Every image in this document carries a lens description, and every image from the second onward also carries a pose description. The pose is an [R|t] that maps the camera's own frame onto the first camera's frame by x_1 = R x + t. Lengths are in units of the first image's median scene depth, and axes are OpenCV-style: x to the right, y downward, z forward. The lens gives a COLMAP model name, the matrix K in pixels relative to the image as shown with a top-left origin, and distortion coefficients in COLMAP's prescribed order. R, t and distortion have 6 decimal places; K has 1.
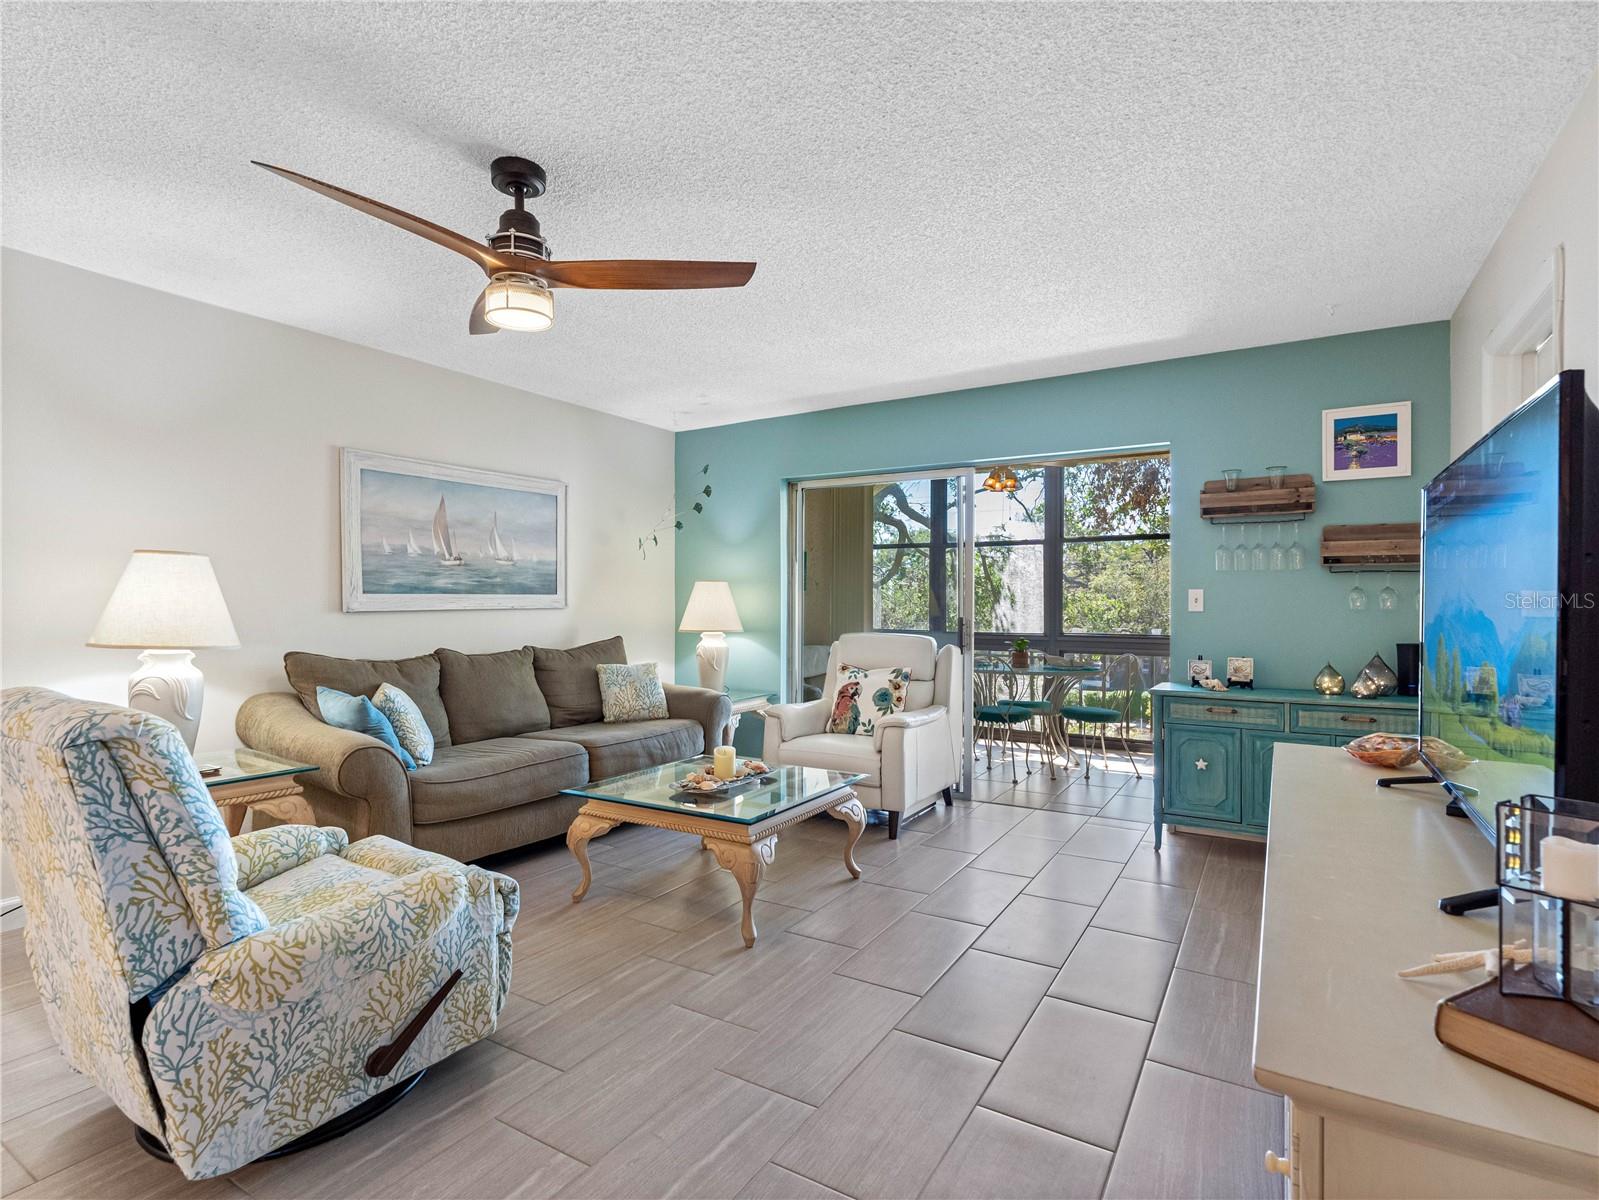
lens RADIAL K [[785.6, 0, 822.7], [0, 785.6, 586.8], [0, 0, 1]] dist [-0.002748, -0.000387]
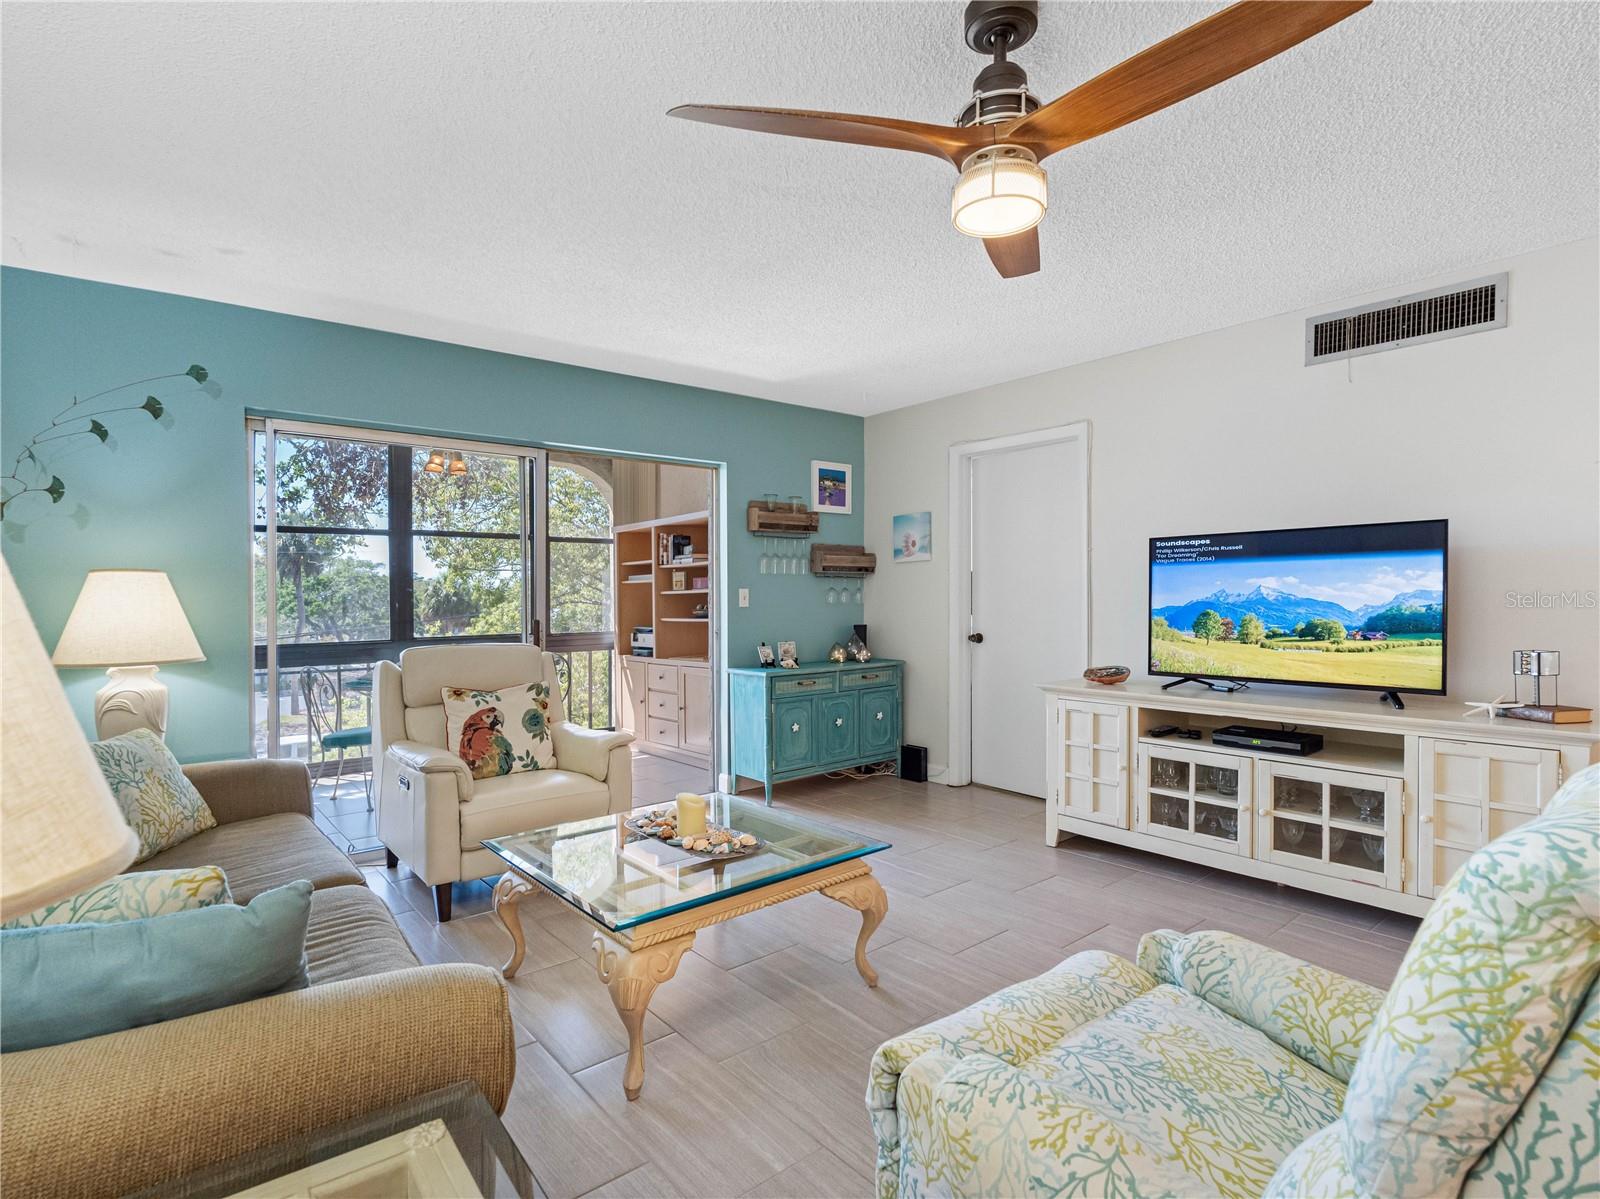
lens RADIAL K [[810.3, 0, 793.8], [0, 810.3, 612.5], [0, 0, 1]] dist [-0.000243, -0.000355]
pose [[0.335693, -0.025702, 0.941621, -0.700831], [-0.008989, 0.999495, 0.030486, 0.000665], [-0.941929, -0.018698, 0.335292, 0.529231]]
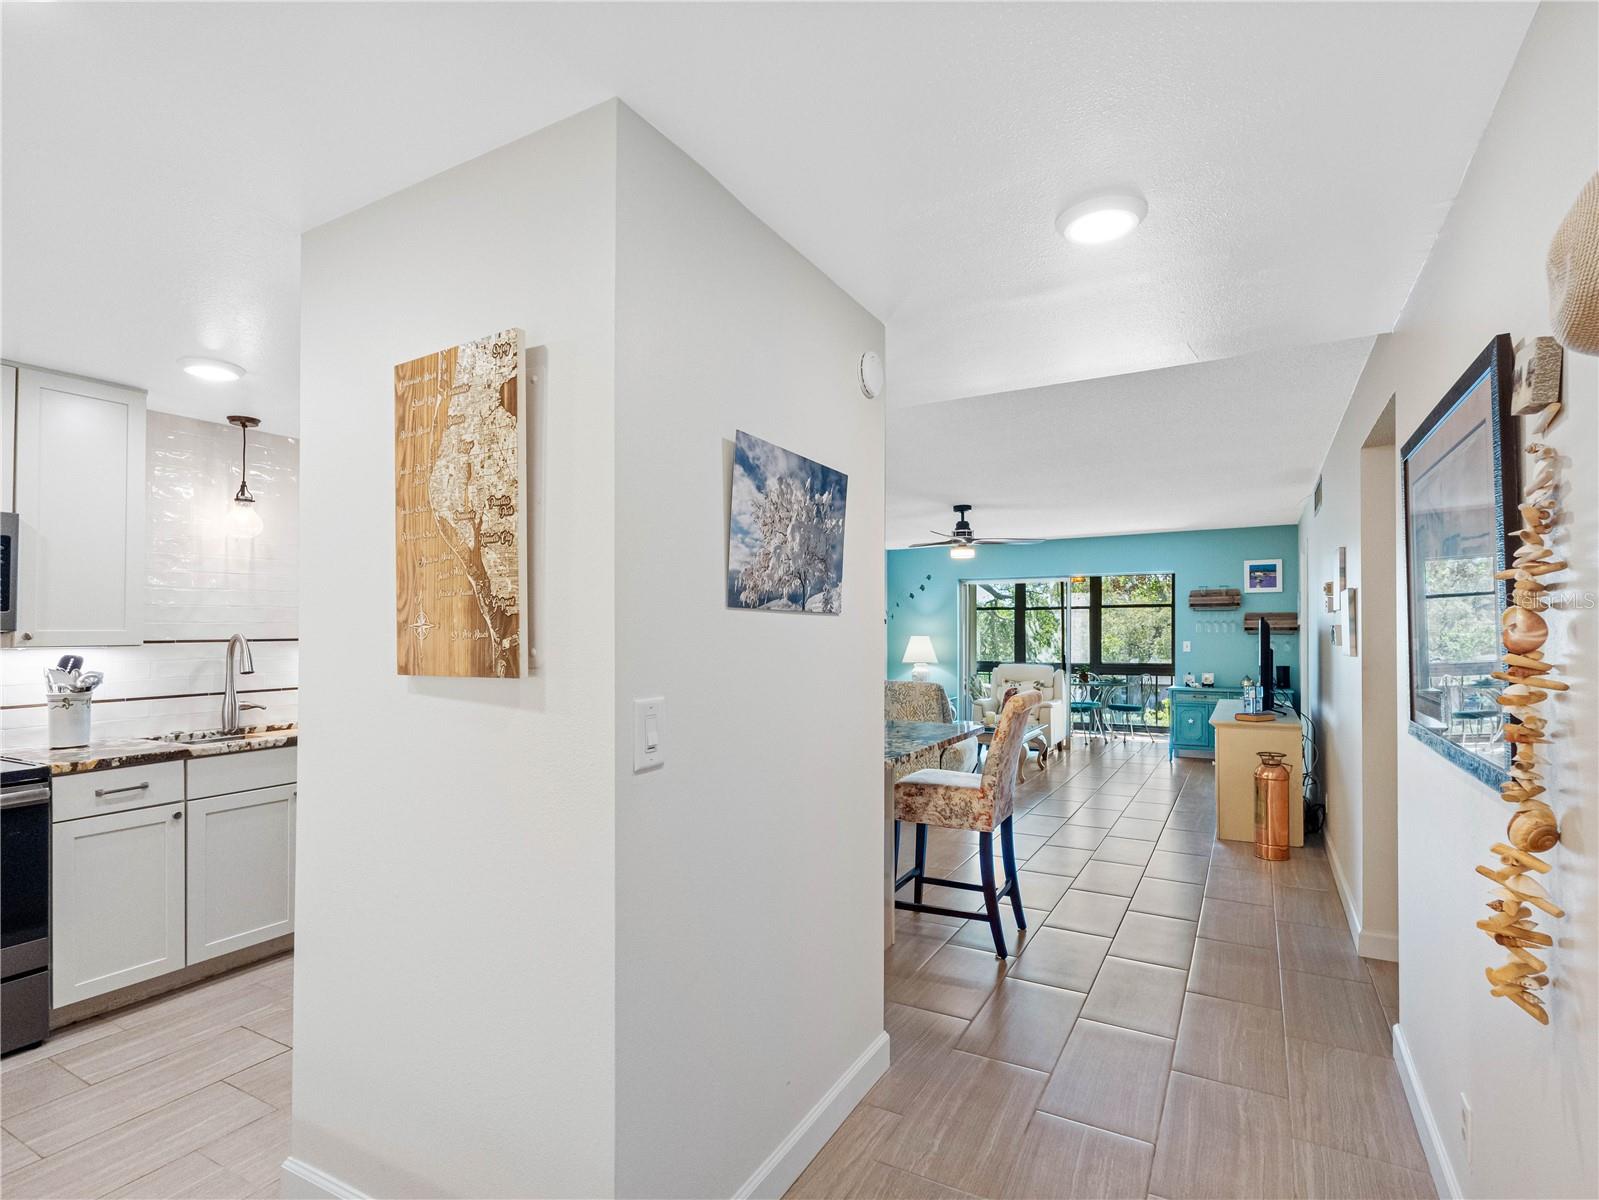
lens RADIAL K [[809.8, 0, 793.3], [0, 809.8, 612.9], [0, 0, 1]] dist [-0.000243, -0.000355]
pose [[0.999915, -0.005897, 0.011624, -0.630481], [0.005936, 0.999977, -0.003311, -0.075305], [-0.011605, 0.003380, 0.999927, -1.209752]]
